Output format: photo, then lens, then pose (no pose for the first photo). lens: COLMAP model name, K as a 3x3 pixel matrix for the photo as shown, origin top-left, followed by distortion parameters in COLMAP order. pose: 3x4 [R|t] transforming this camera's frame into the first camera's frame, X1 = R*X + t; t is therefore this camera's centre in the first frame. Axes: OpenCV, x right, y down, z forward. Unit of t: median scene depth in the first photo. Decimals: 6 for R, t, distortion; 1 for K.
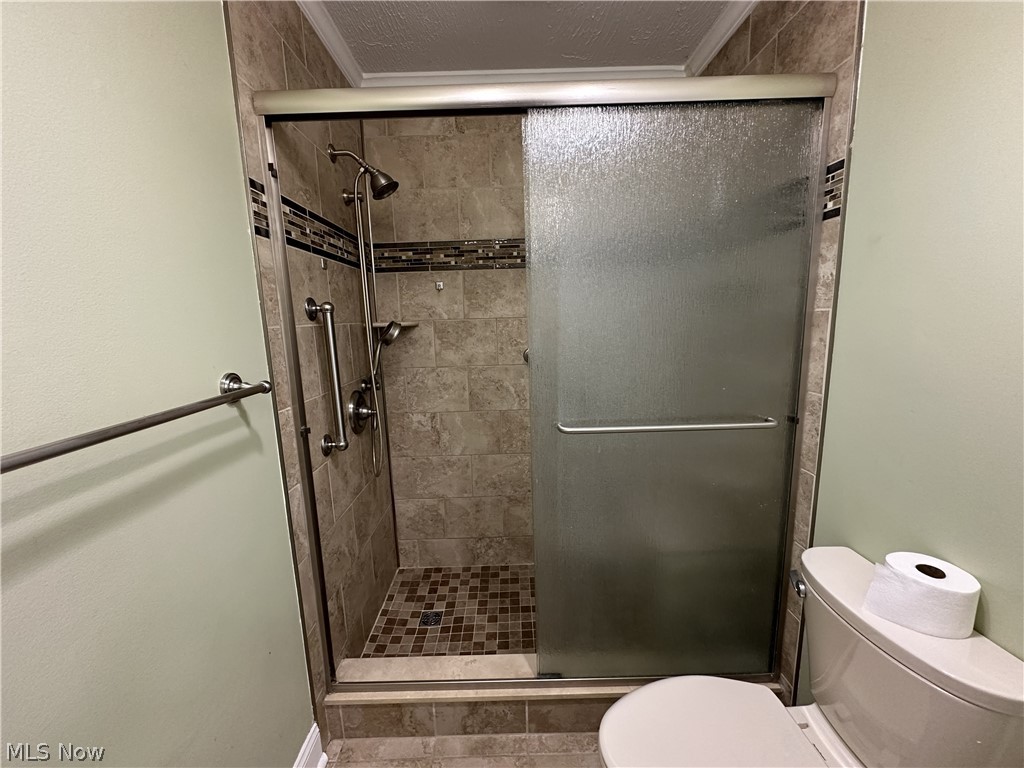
lens RADIAL K [[409.5, 0, 511.2], [0, 409.5, 384.2], [0, 0, 1]] dist [-0.005518, -0.000182]
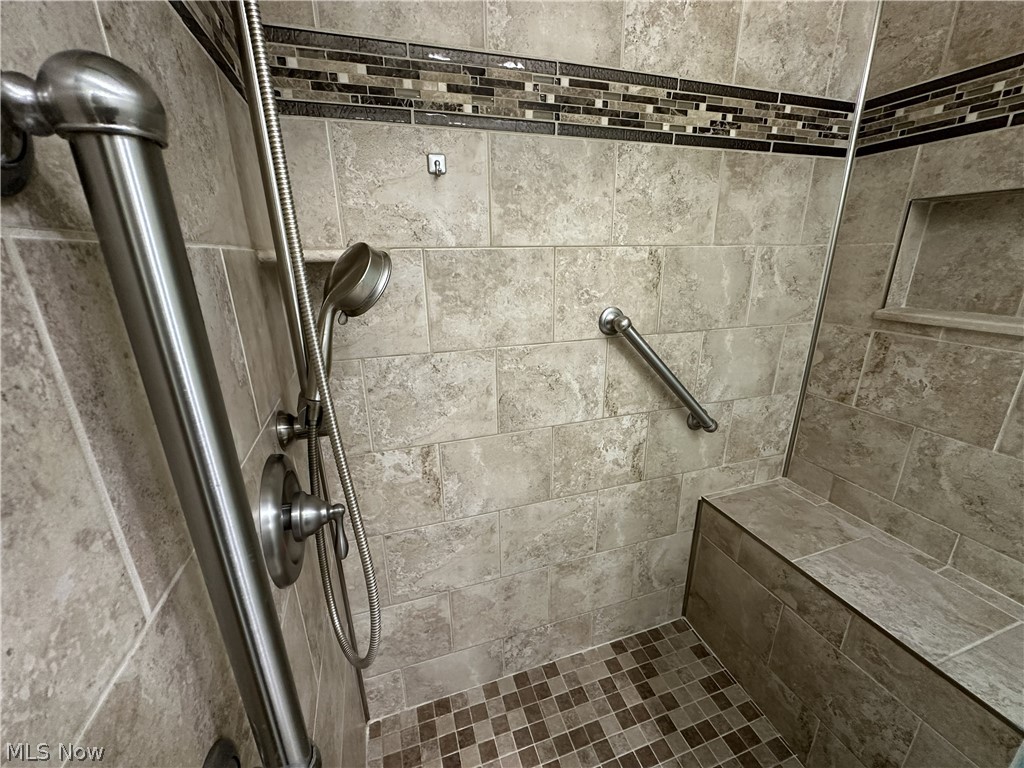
lens RADIAL K [[409.5, 0, 511.2], [0, 409.5, 384.2], [0, 0, 1]] dist [-0.005518, -0.000182]
pose [[0.952196, -0.076224, 0.295824, -0.237897], [0.034574, 0.989038, 0.143557, -0.070038], [-0.303524, -0.126466, 0.944394, 0.529199]]
